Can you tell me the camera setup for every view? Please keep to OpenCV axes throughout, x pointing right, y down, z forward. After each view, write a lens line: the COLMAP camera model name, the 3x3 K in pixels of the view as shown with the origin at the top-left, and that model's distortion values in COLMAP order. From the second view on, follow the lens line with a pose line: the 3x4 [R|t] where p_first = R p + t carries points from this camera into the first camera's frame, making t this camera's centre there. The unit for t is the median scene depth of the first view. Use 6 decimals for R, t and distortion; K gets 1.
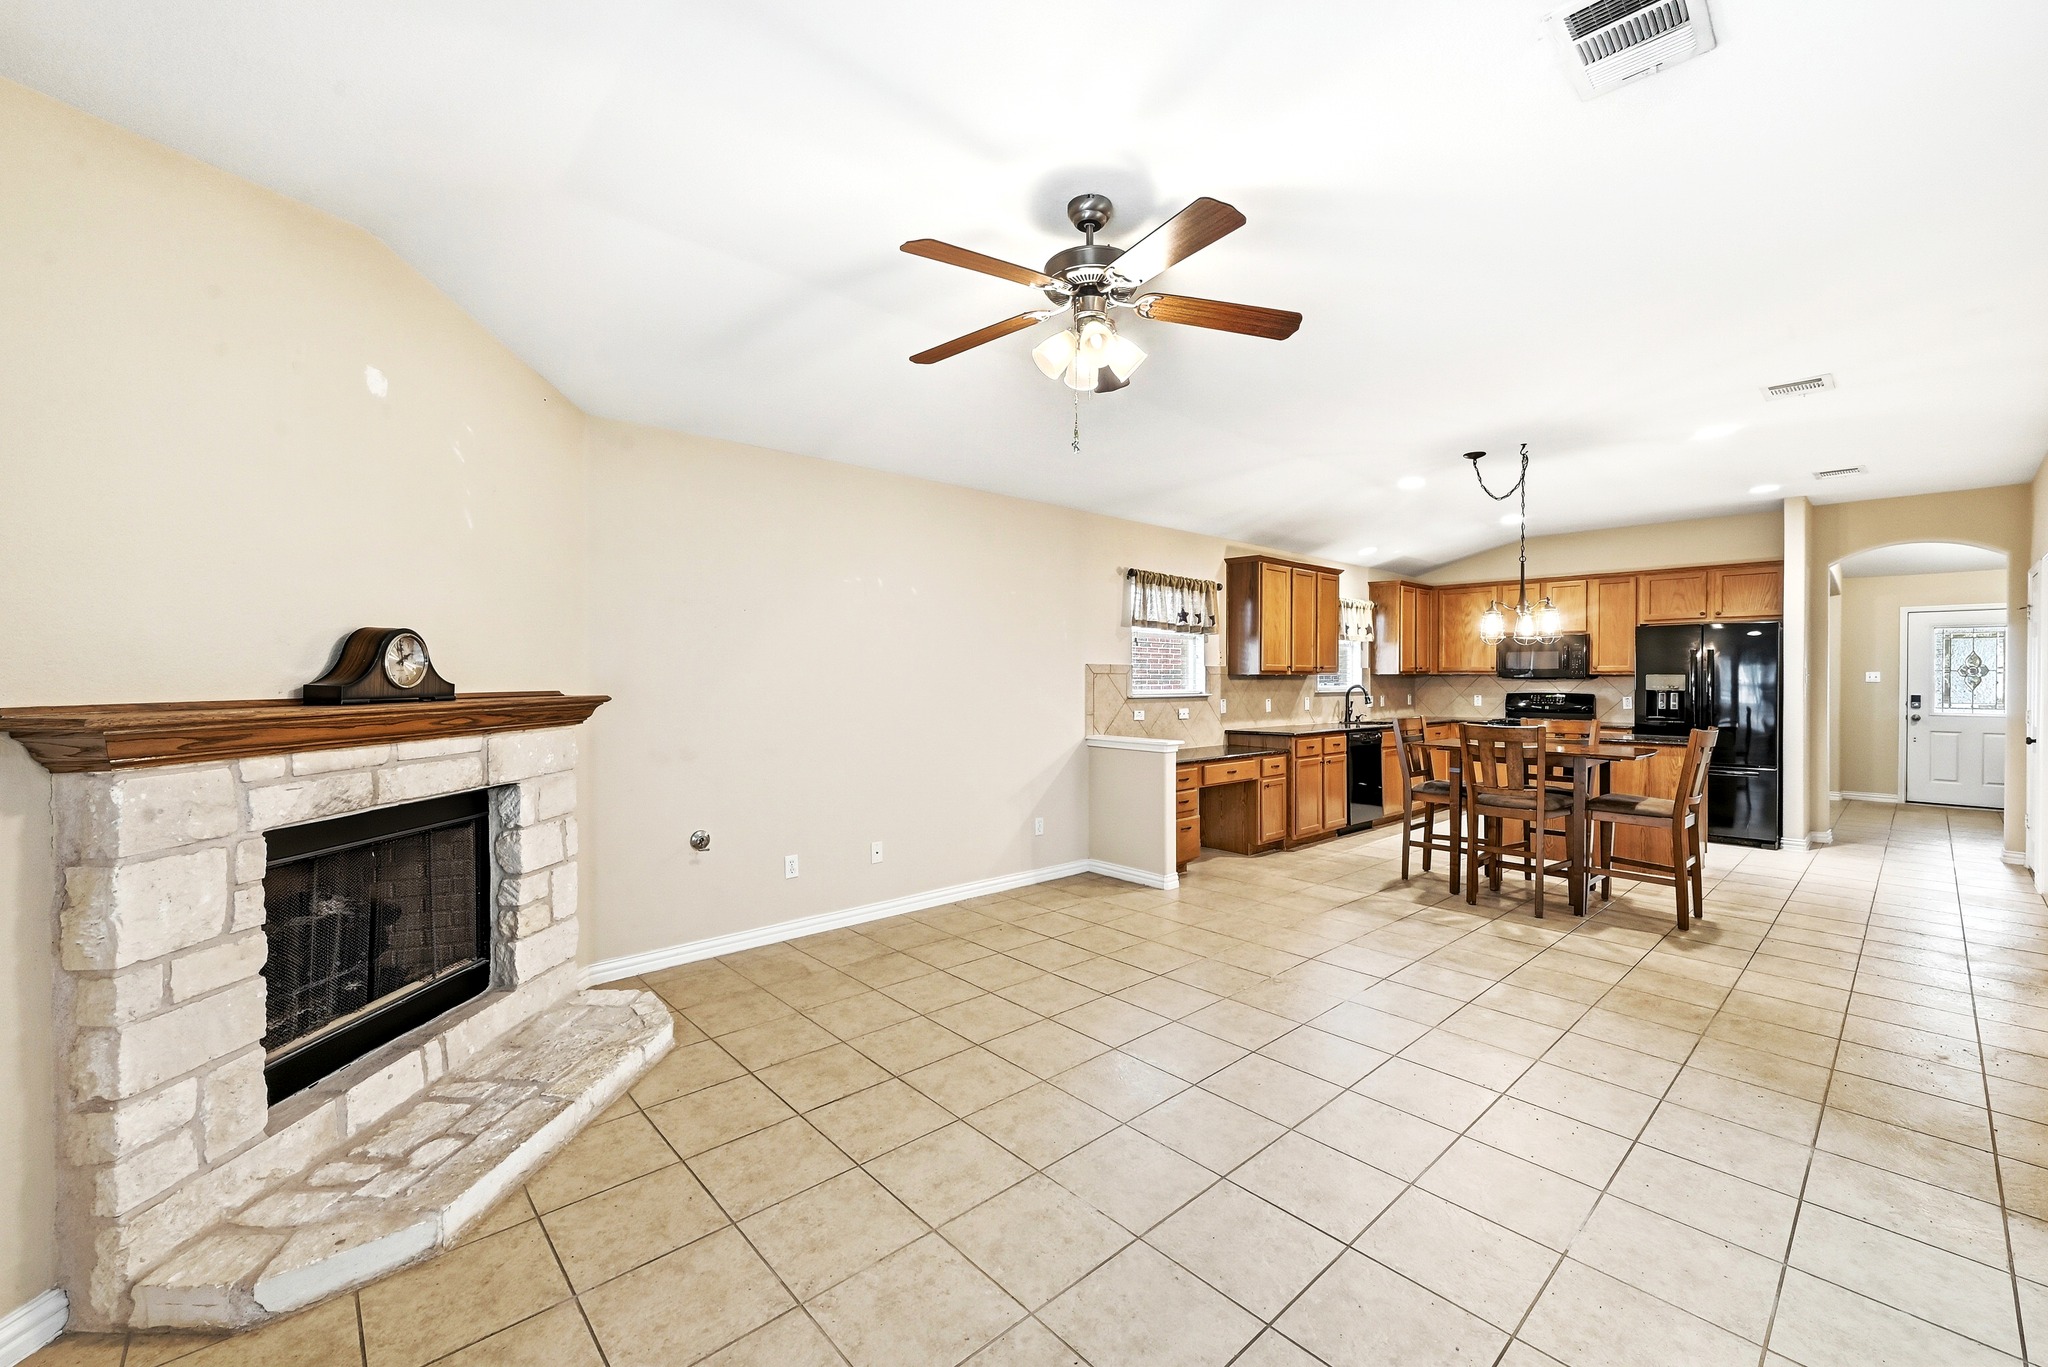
lens RADIAL K [[818.7, 0, 1030.1], [0, 818.7, 680.7], [0, 0, 1]] dist [0.001479, -0.000319]
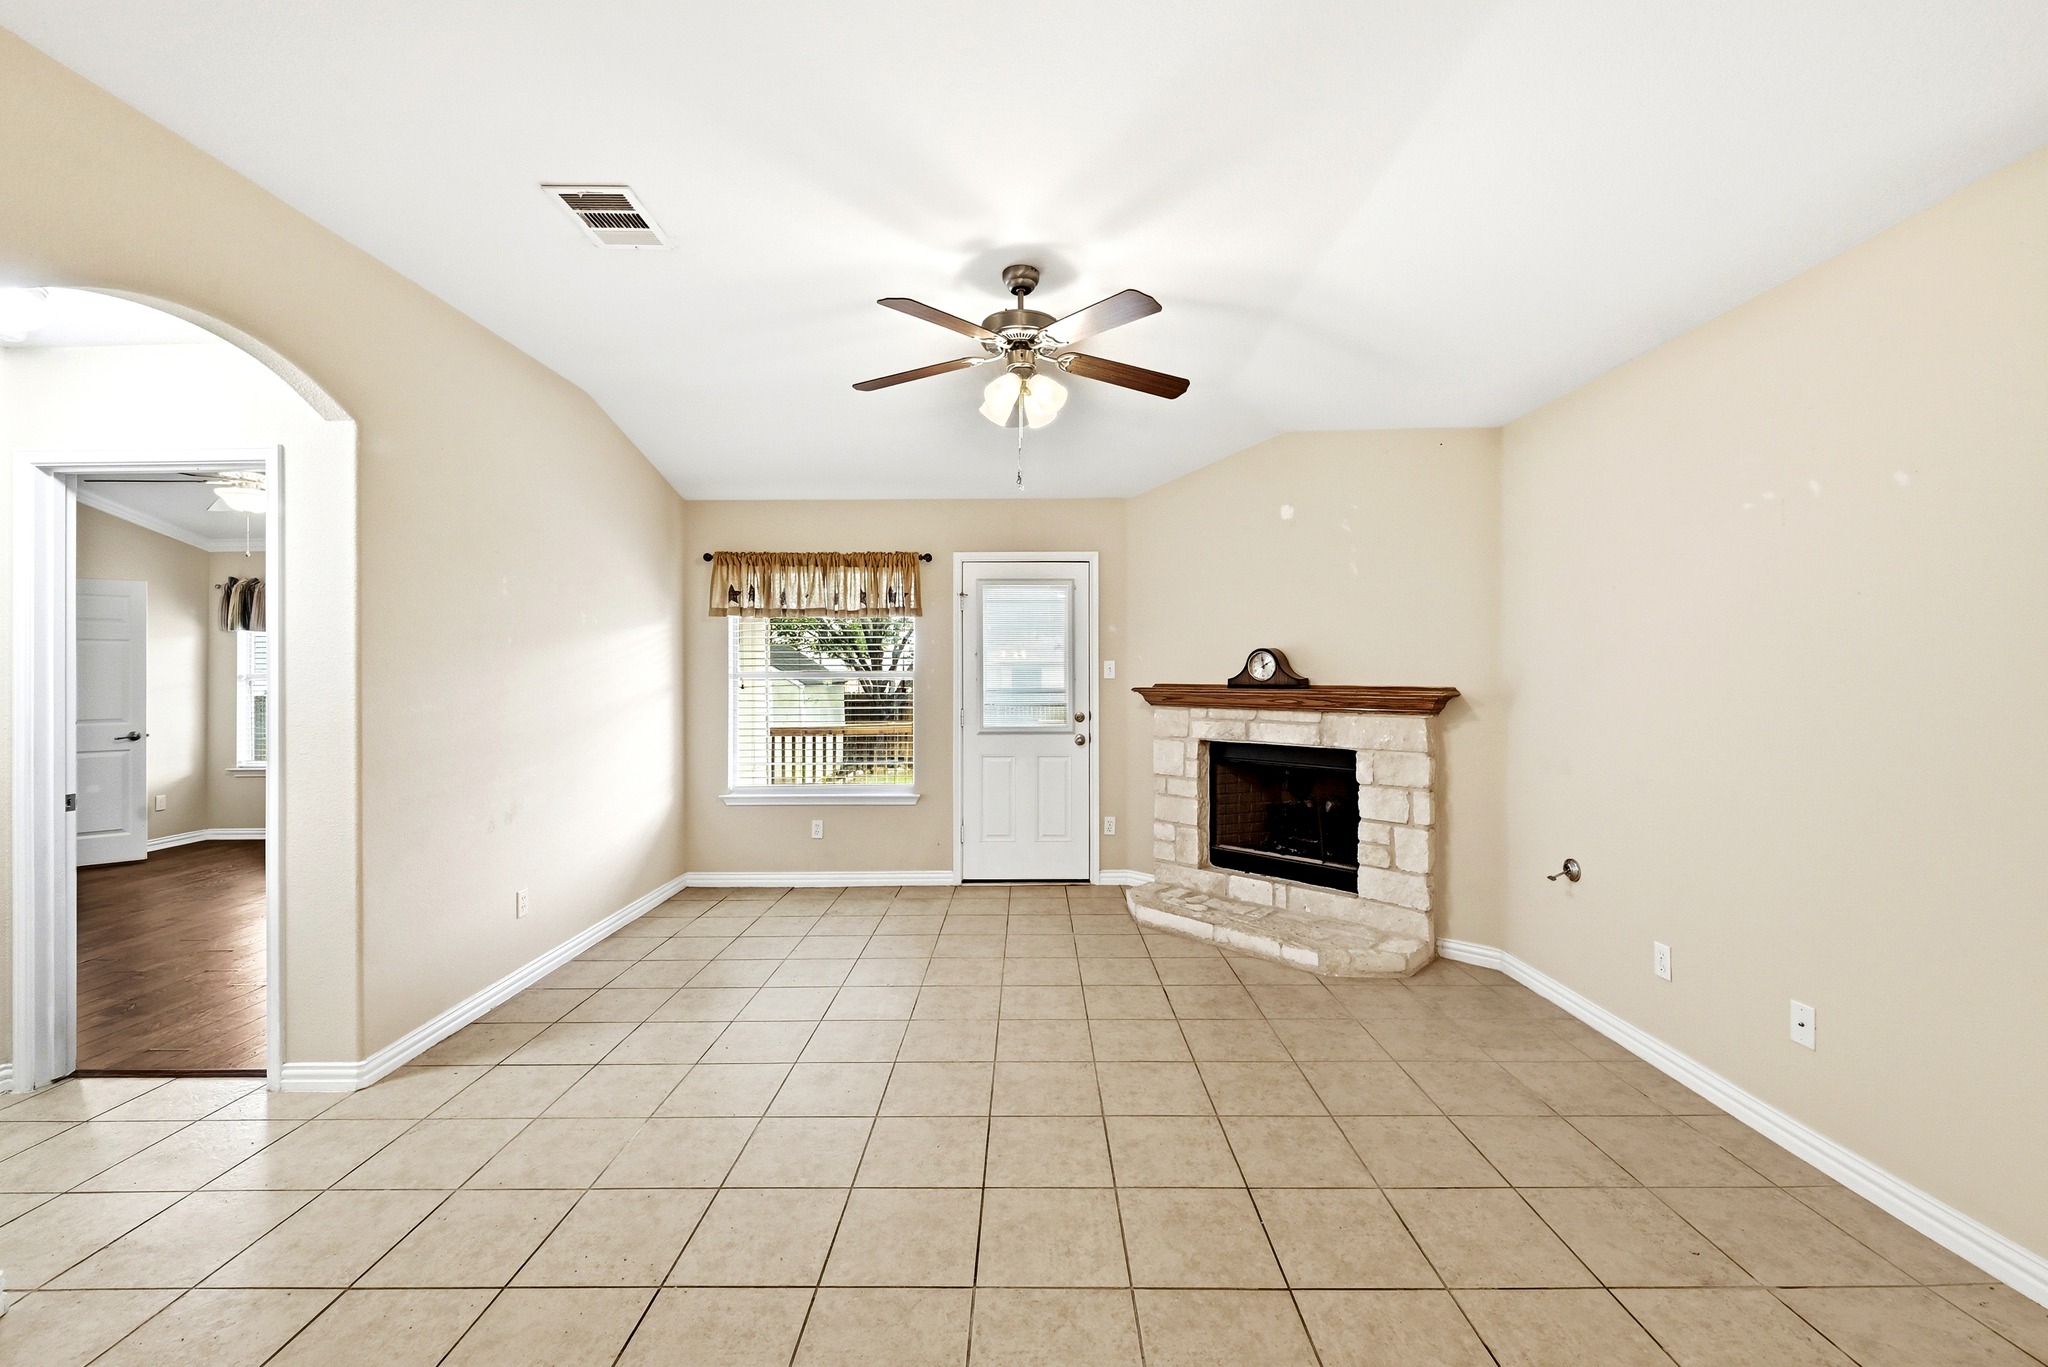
lens RADIAL K [[818.7, 0, 1032.8], [0, 818.7, 674.6], [0, 0, 1]] dist [0.001479, -0.000319]
pose [[-0.673014, -0.001356, -0.739628, 0.378571], [-0.006495, 0.999971, 0.004076, -0.003918], [0.739601, 0.007547, -0.673003, 0.739556]]
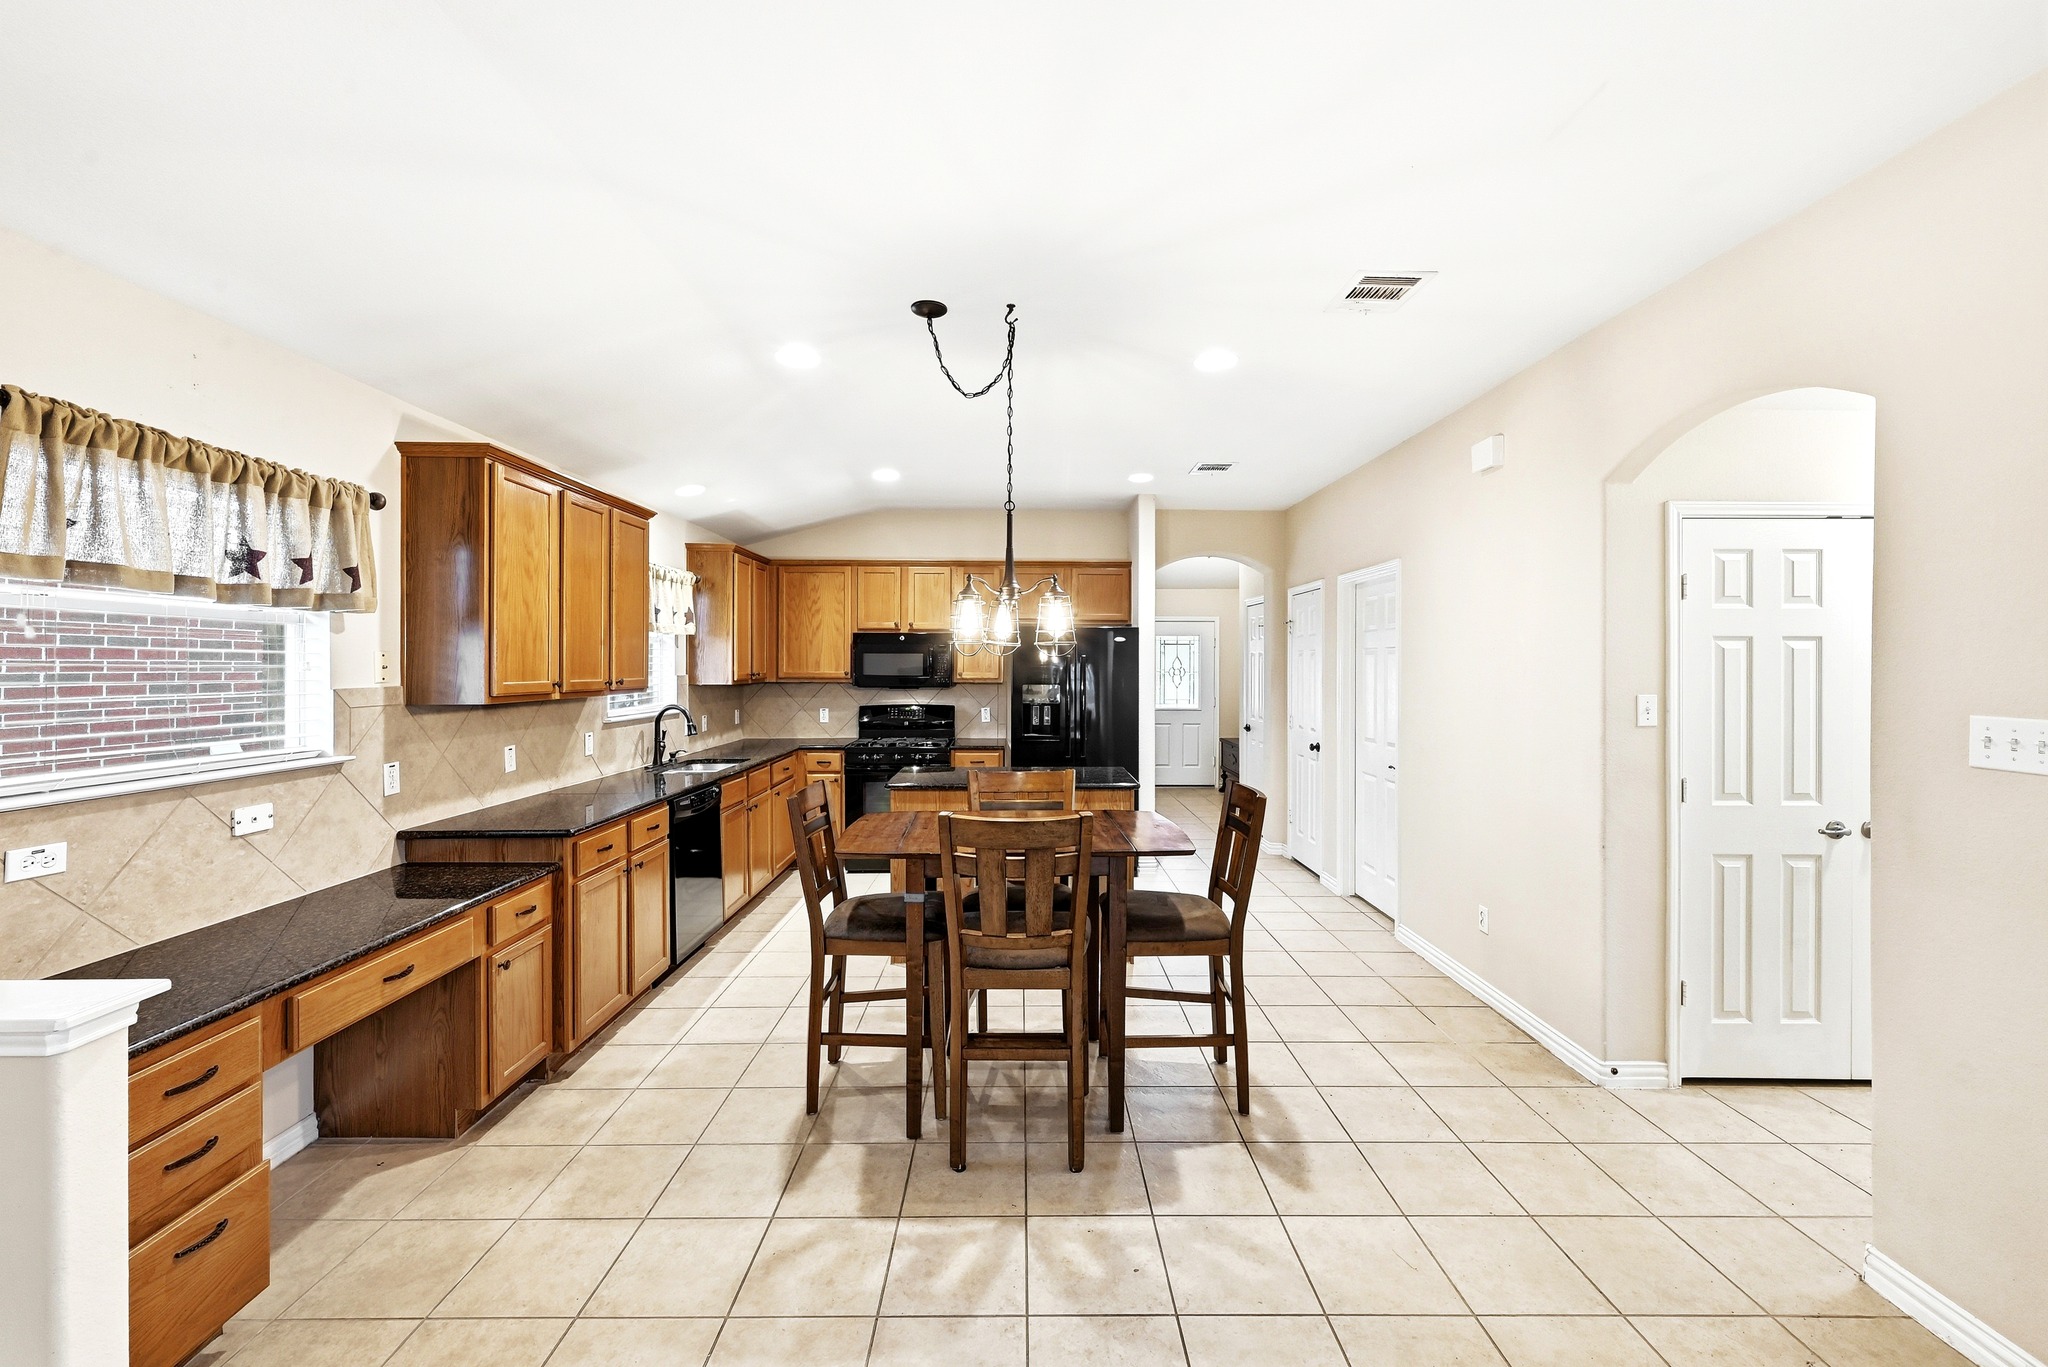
lens RADIAL K [[818.7, 0, 1025.2], [0, 818.7, 664.6], [0, 0, 1]] dist [0.001479, -0.000319]
pose [[0.670090, -0.000832, 0.742279, 0.153715], [0.003392, 0.999992, -0.001942, -0.030790], [-0.742272, 0.003819, 0.670088, 0.507859]]
